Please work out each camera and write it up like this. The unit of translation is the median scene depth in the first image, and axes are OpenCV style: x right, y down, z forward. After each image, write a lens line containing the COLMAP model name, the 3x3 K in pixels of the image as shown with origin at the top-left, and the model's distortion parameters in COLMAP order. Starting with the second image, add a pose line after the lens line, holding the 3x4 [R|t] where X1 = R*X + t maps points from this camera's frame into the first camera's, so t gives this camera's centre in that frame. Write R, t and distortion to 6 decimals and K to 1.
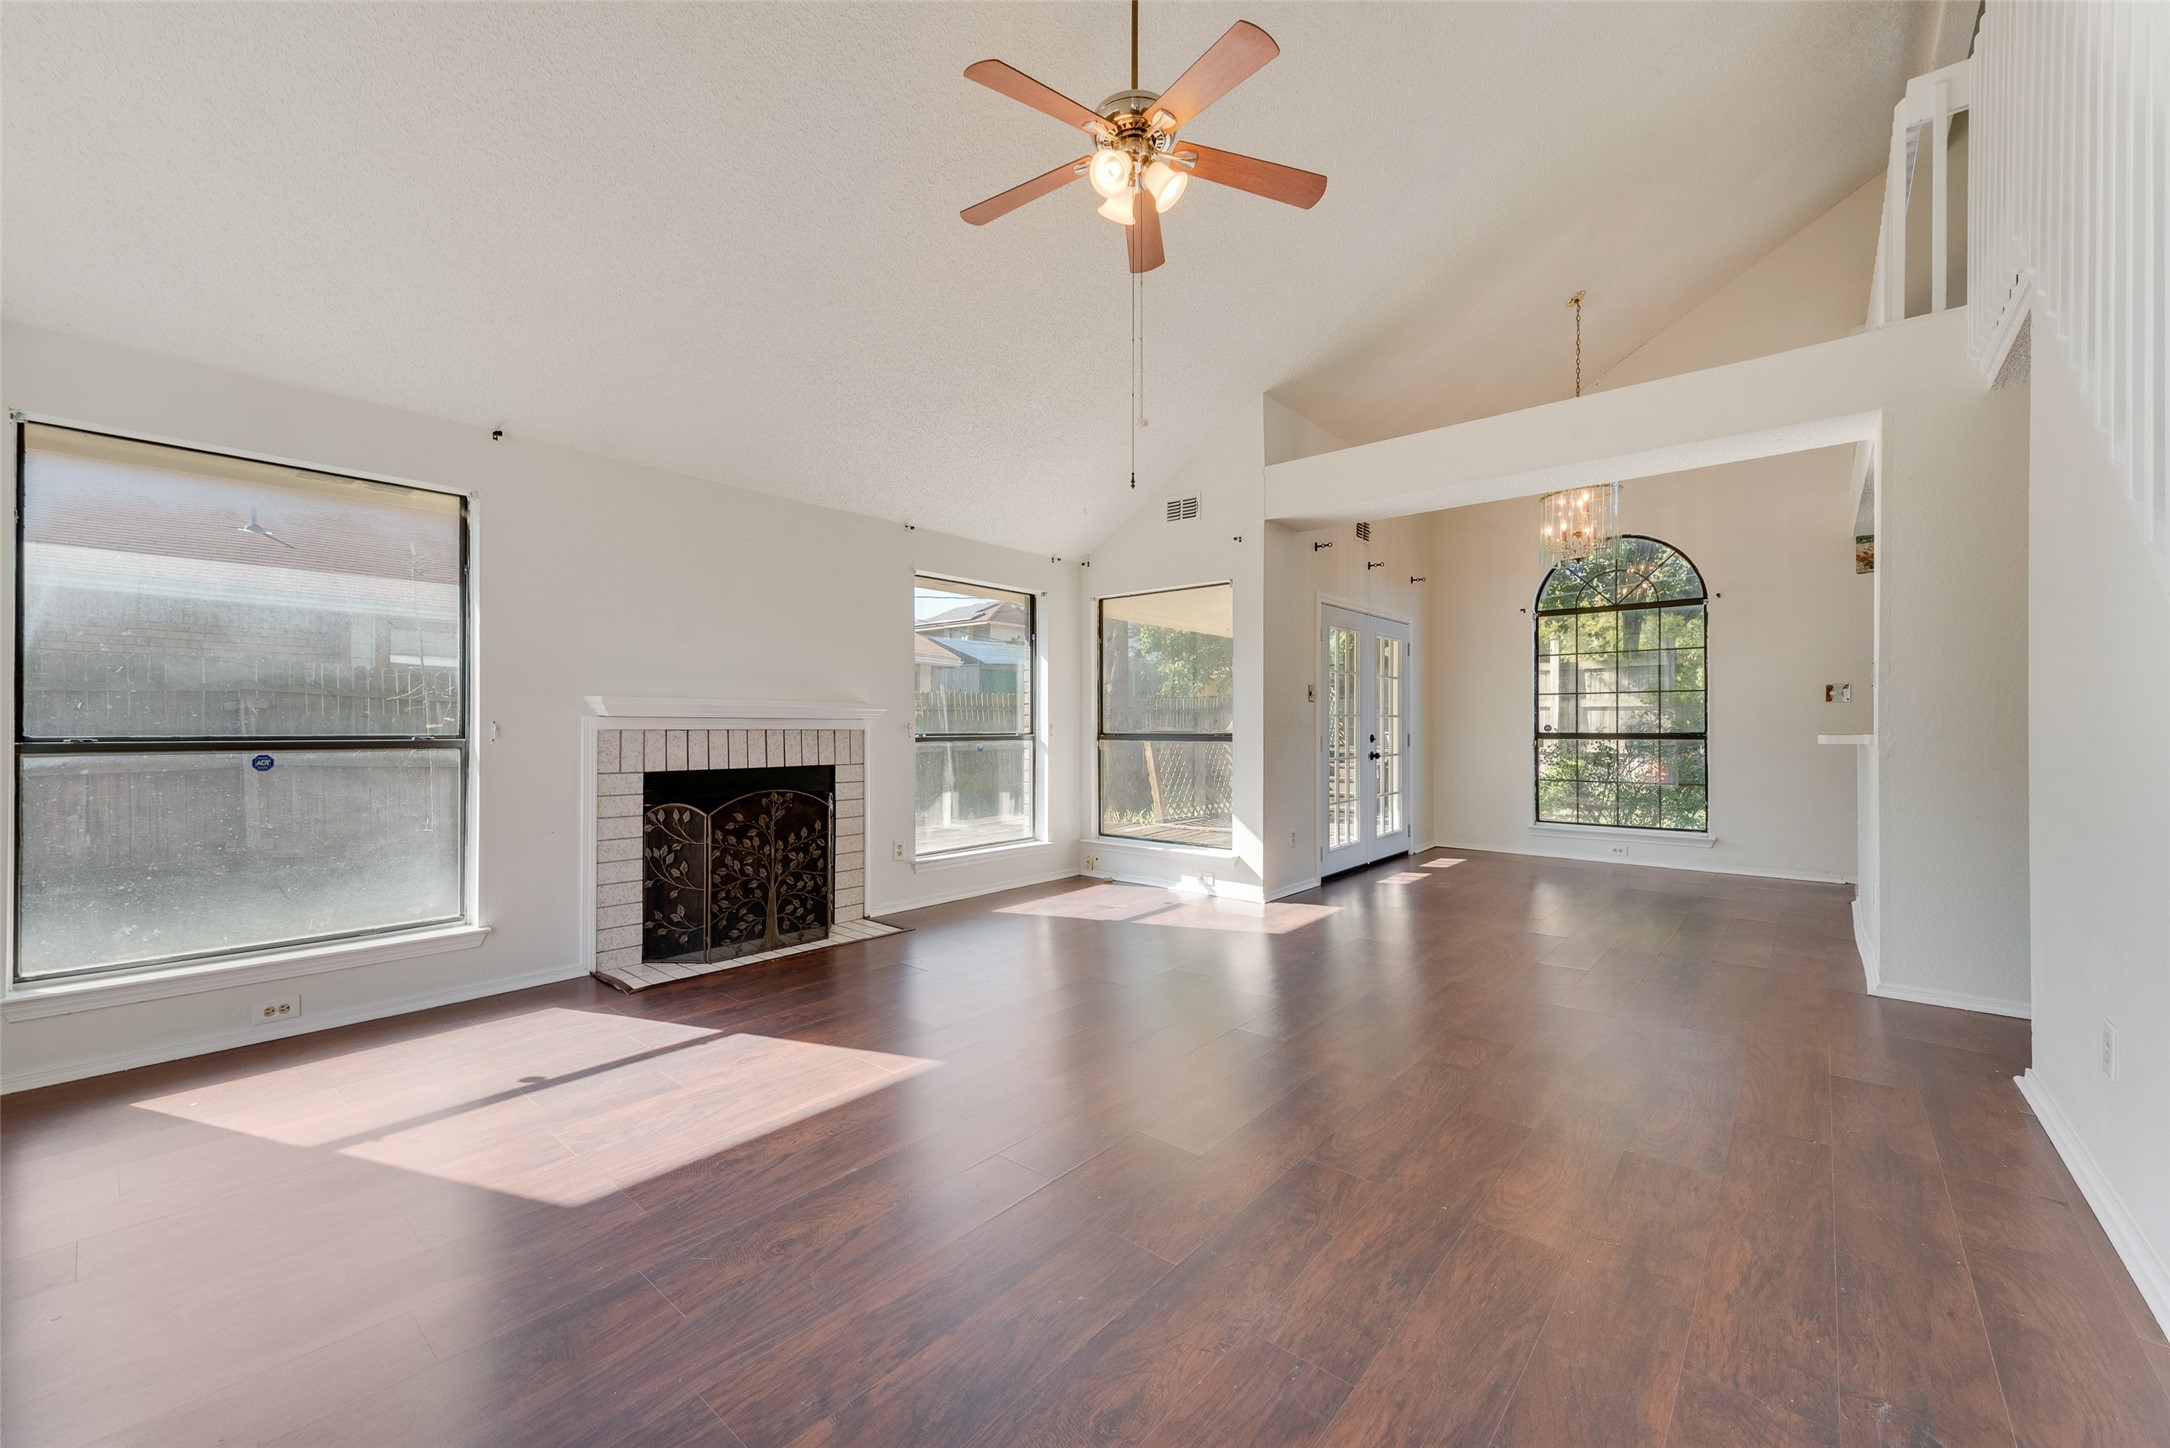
lens RADIAL K [[872.5, 0, 1073.2], [0, 872.5, 730.5], [0, 0, 1]] dist [0.015716, -0.005925]
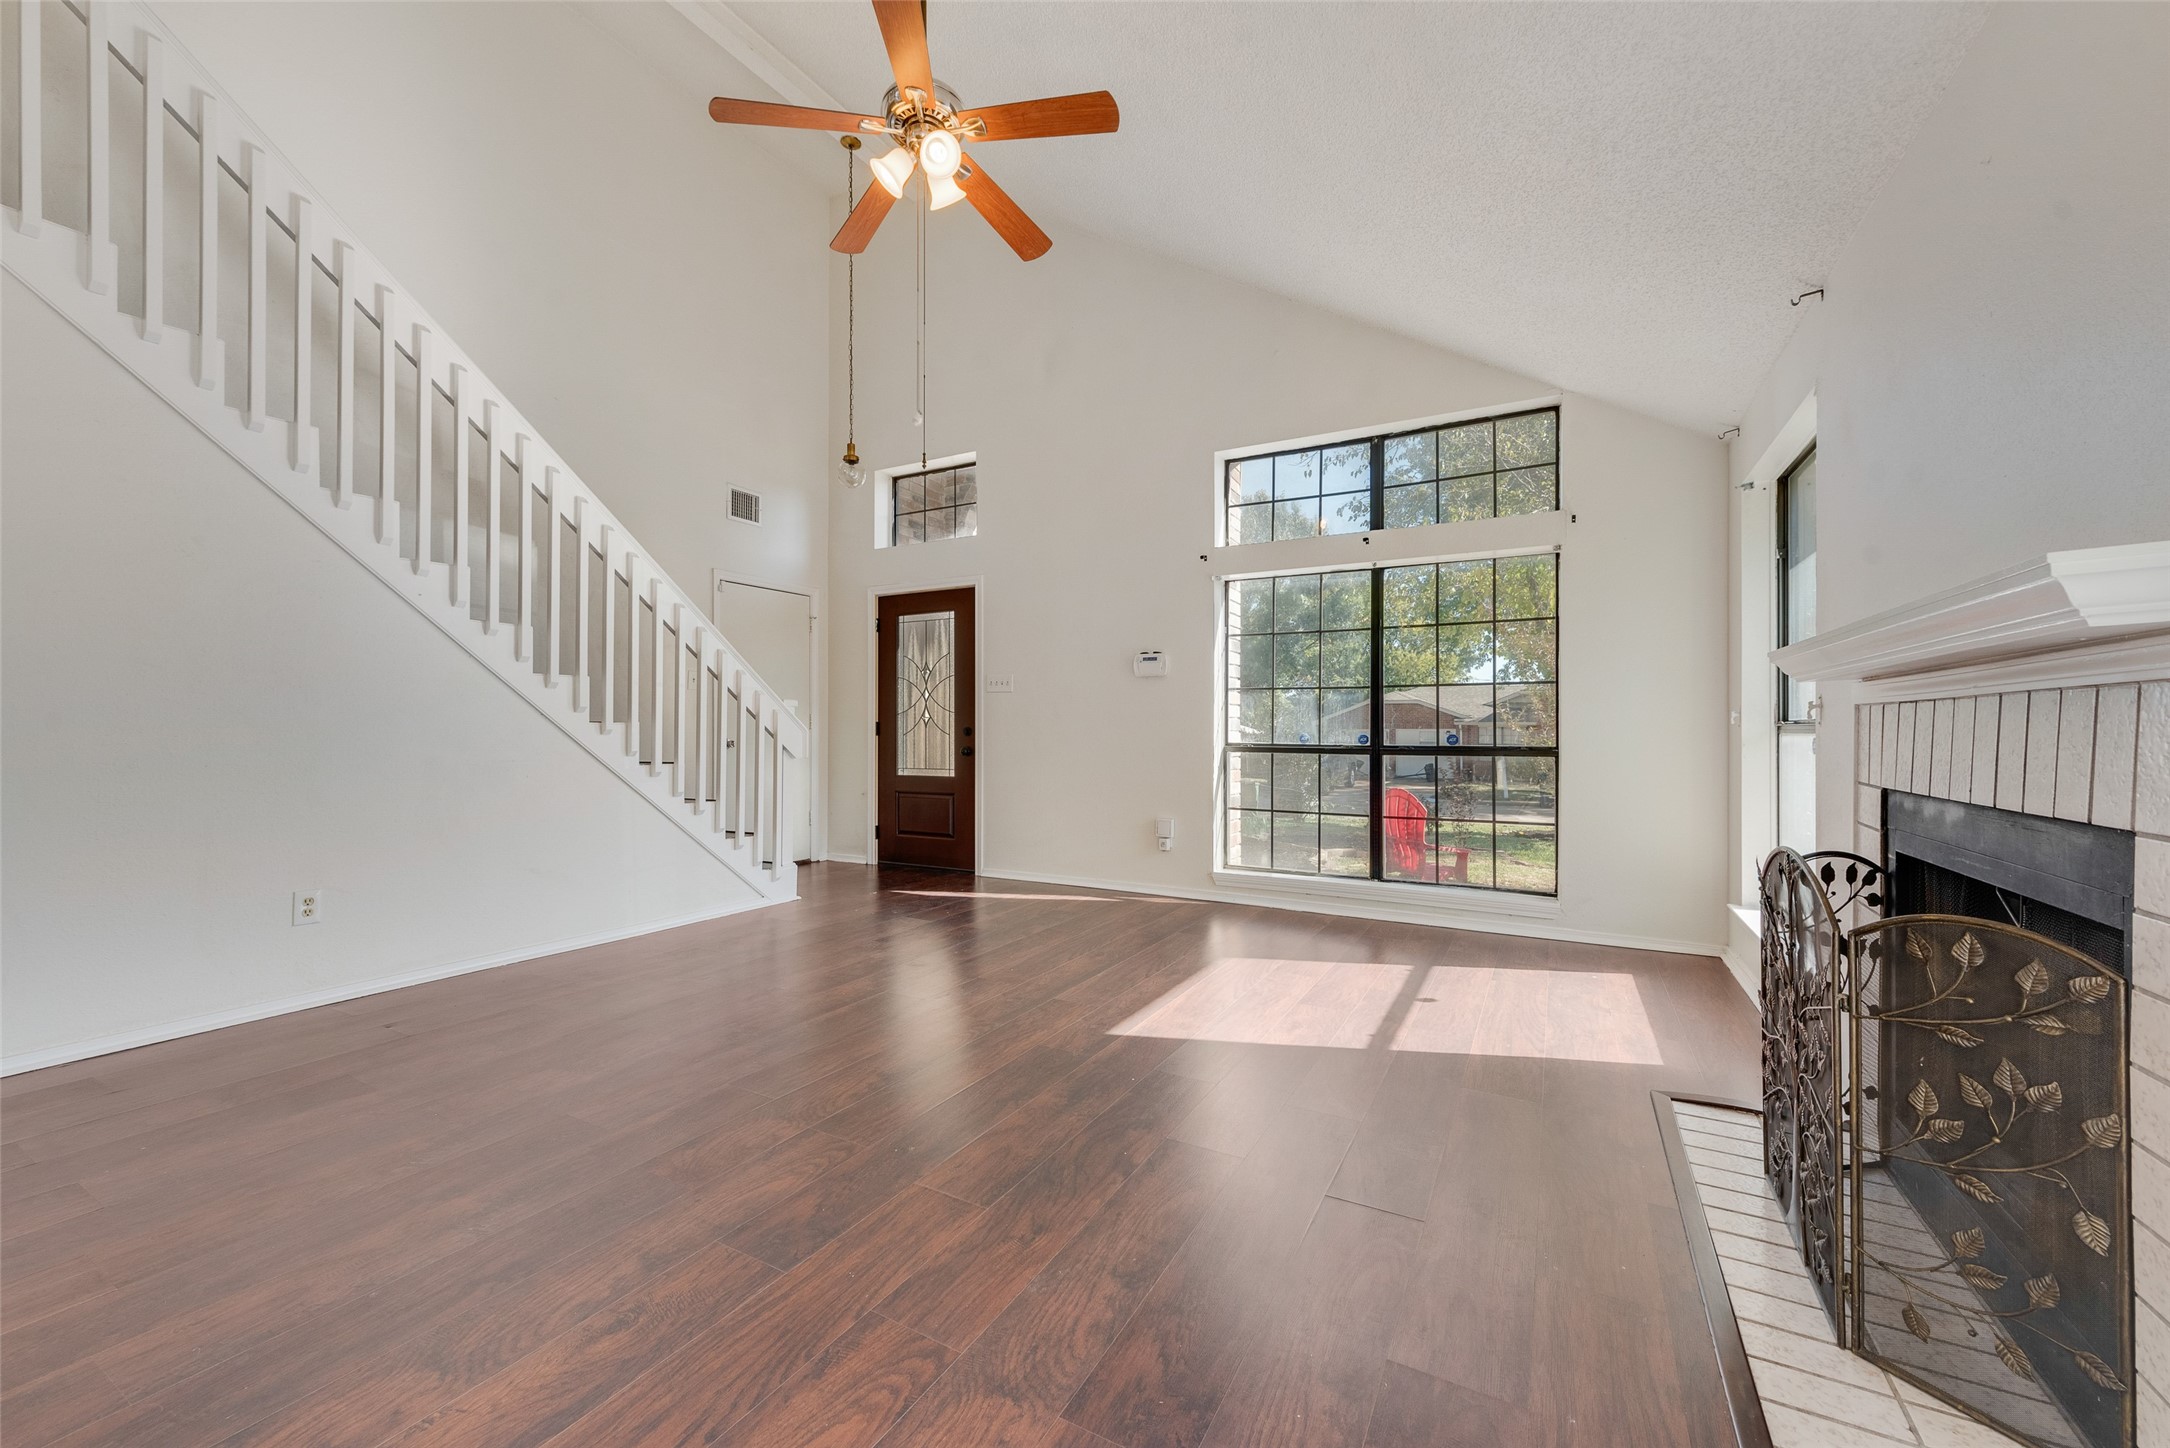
lens RADIAL K [[872.5, 0, 1073.2], [0, 872.5, 730.5], [0, 0, 1]] dist [0.015716, -0.005925]
pose [[-0.981485, 0.004725, -0.191478, 0.096022], [0.004640, 0.999989, 0.000891, 0.017069], [0.191480, -0.000014, -0.981496, 2.047580]]
